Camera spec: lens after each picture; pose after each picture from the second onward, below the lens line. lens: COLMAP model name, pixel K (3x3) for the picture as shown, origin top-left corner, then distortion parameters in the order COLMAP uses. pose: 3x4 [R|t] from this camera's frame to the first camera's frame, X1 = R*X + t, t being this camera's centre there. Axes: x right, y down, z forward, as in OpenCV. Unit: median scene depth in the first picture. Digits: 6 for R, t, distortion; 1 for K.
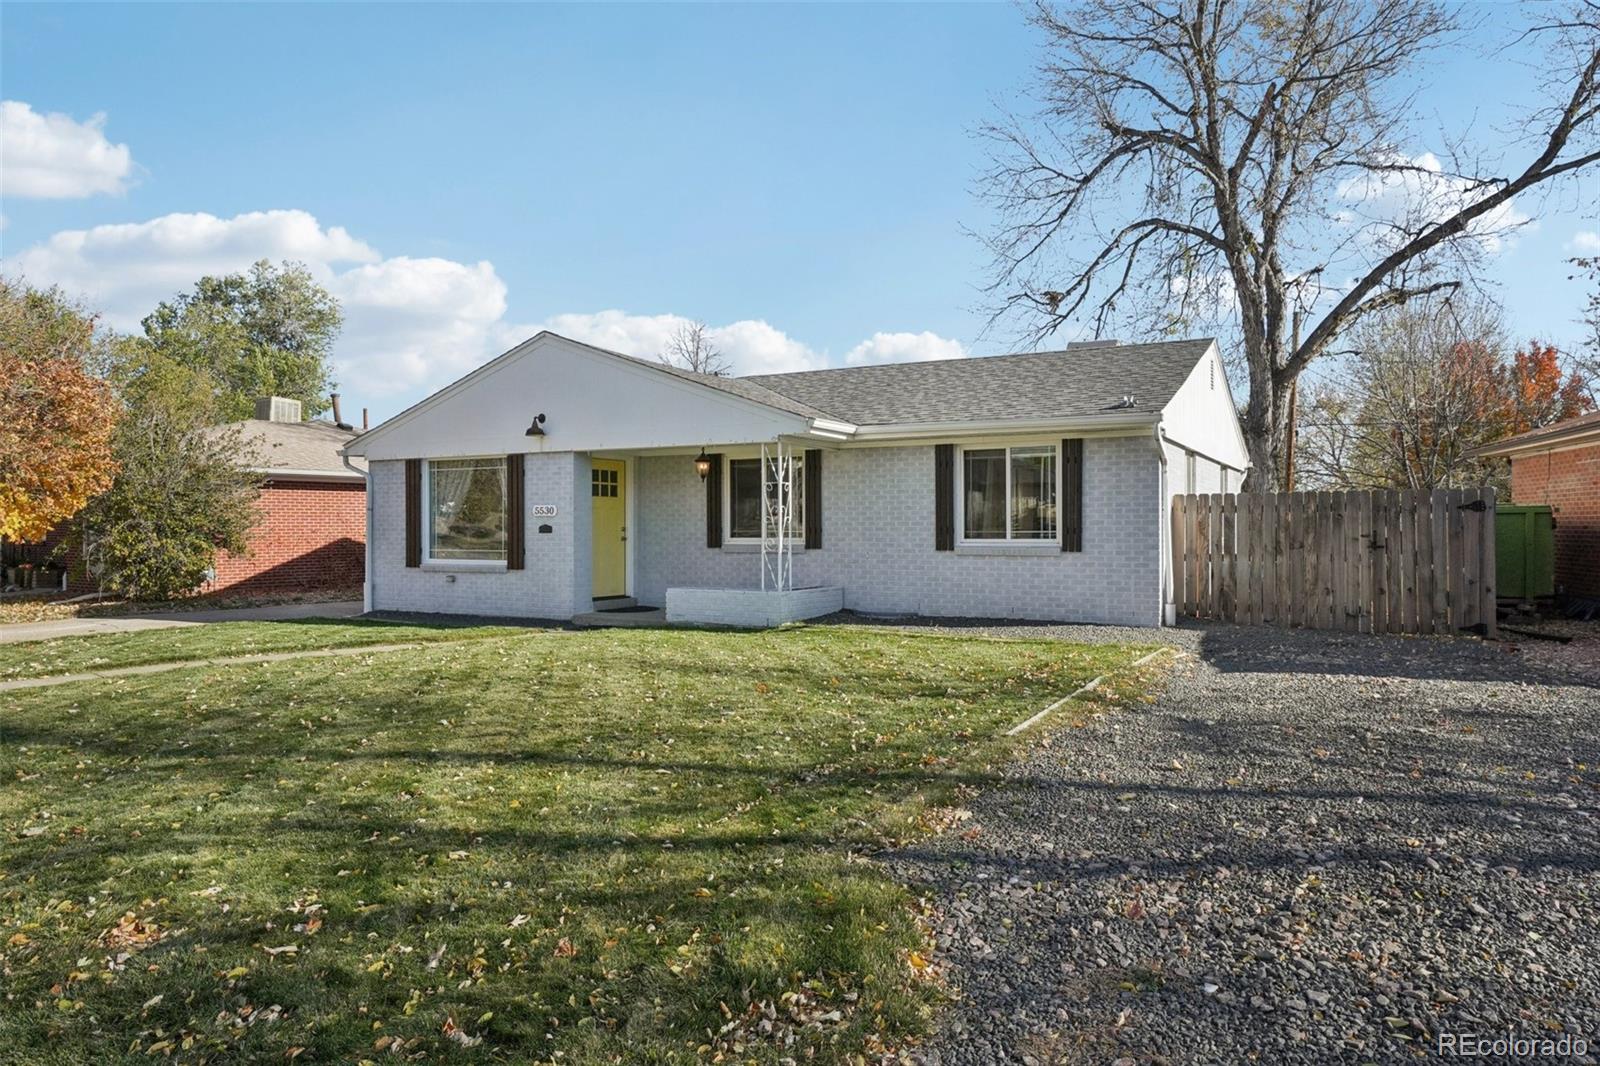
lens RADIAL K [[1008.2, 0, 800.0], [0, 1008.2, 533.0], [0, 0, 1]] dist [0.001235, 0.001866]
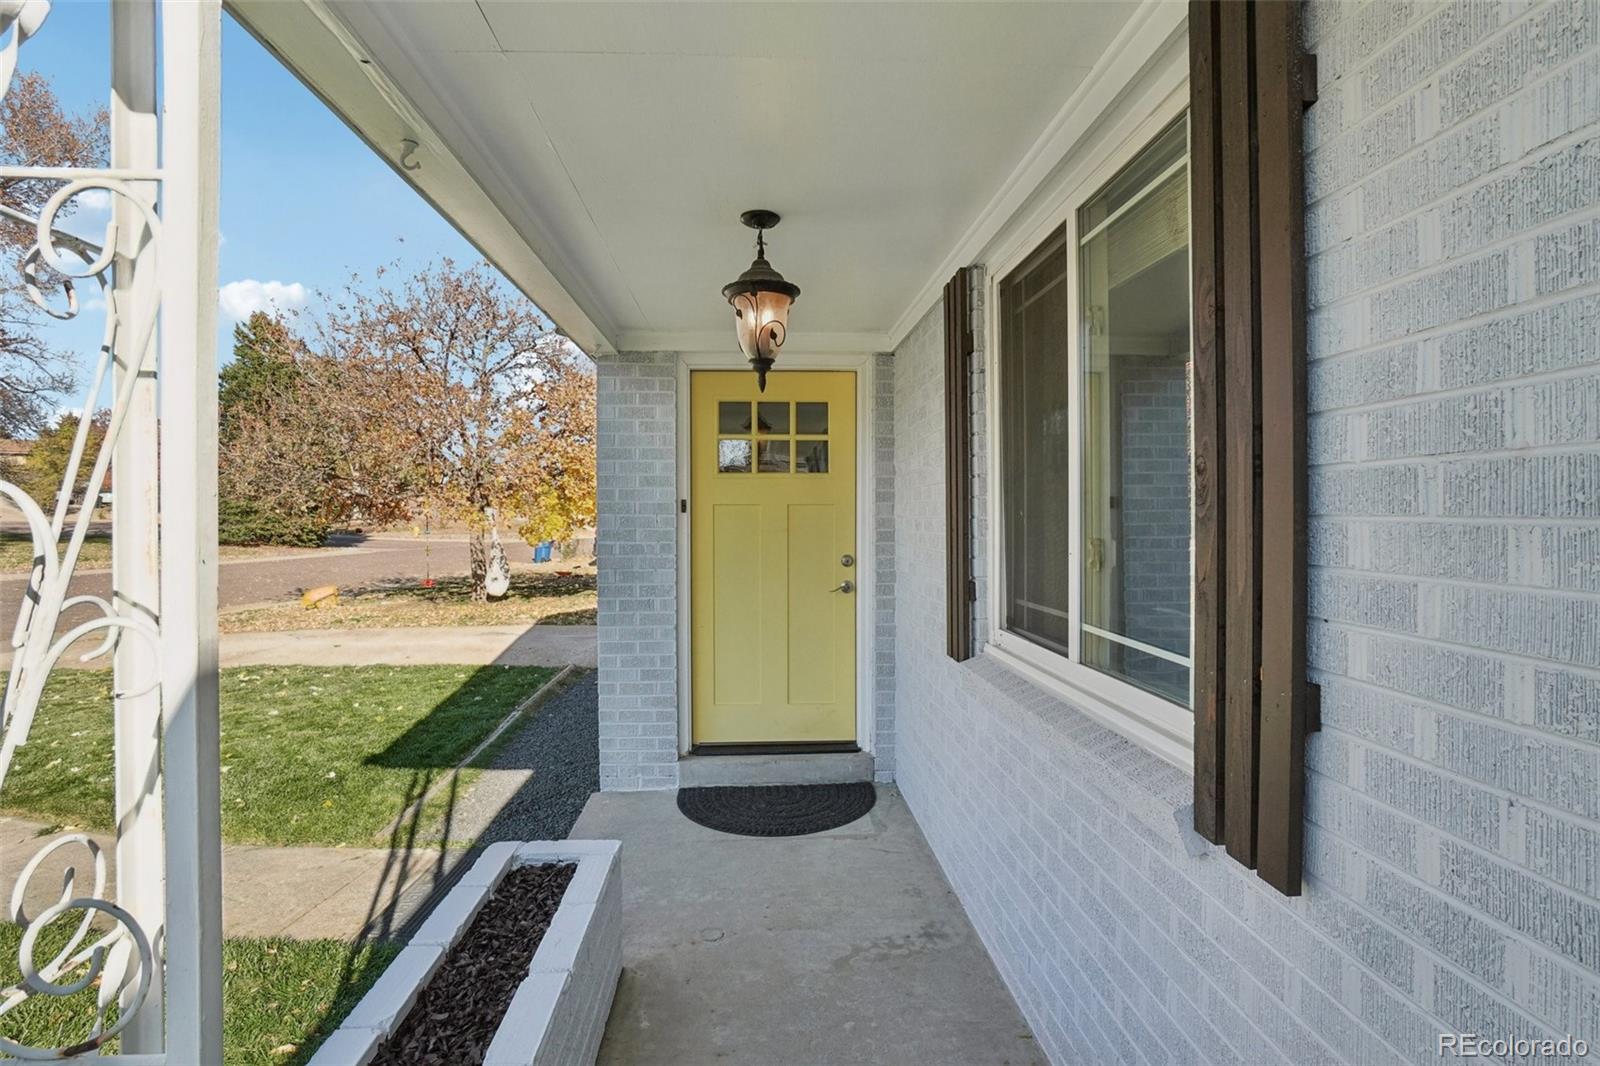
lens RADIAL K [[781.6, 0, 800.0], [0, 781.6, 533.0], [0, 0, 1]] dist [-0.051544, -0.000113]
pose [[0.539563, 0.019082, -0.841729, 0.051577], [-0.002781, 0.999778, 0.020882, -0.020227], [0.841941, -0.008926, 0.539496, 0.855730]]
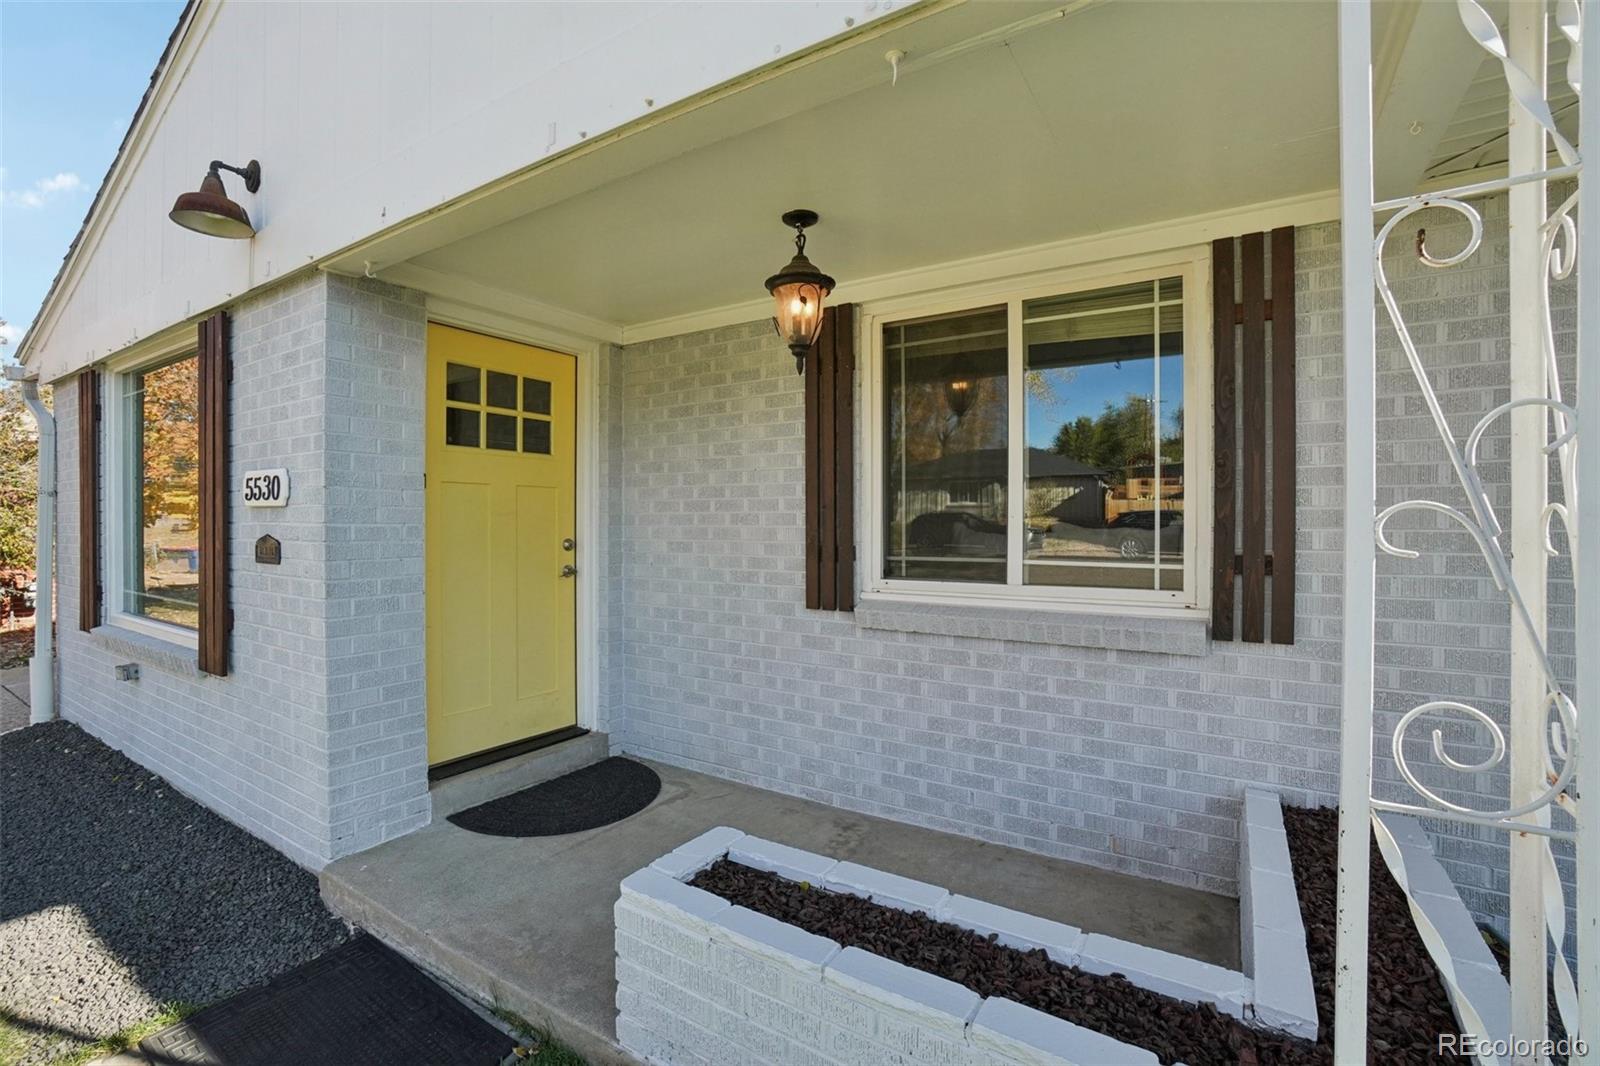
lens RADIAL K [[705.4, 0, 800.0], [0, 705.4, 533.0], [0, 0, 1]] dist [-0.063734, 0.020318]
pose [[0.998172, 0.004399, -0.060269, -0.080344], [-0.003746, 0.999933, 0.010942, -0.011515], [0.060313, -0.010697, 0.998122, 0.775210]]
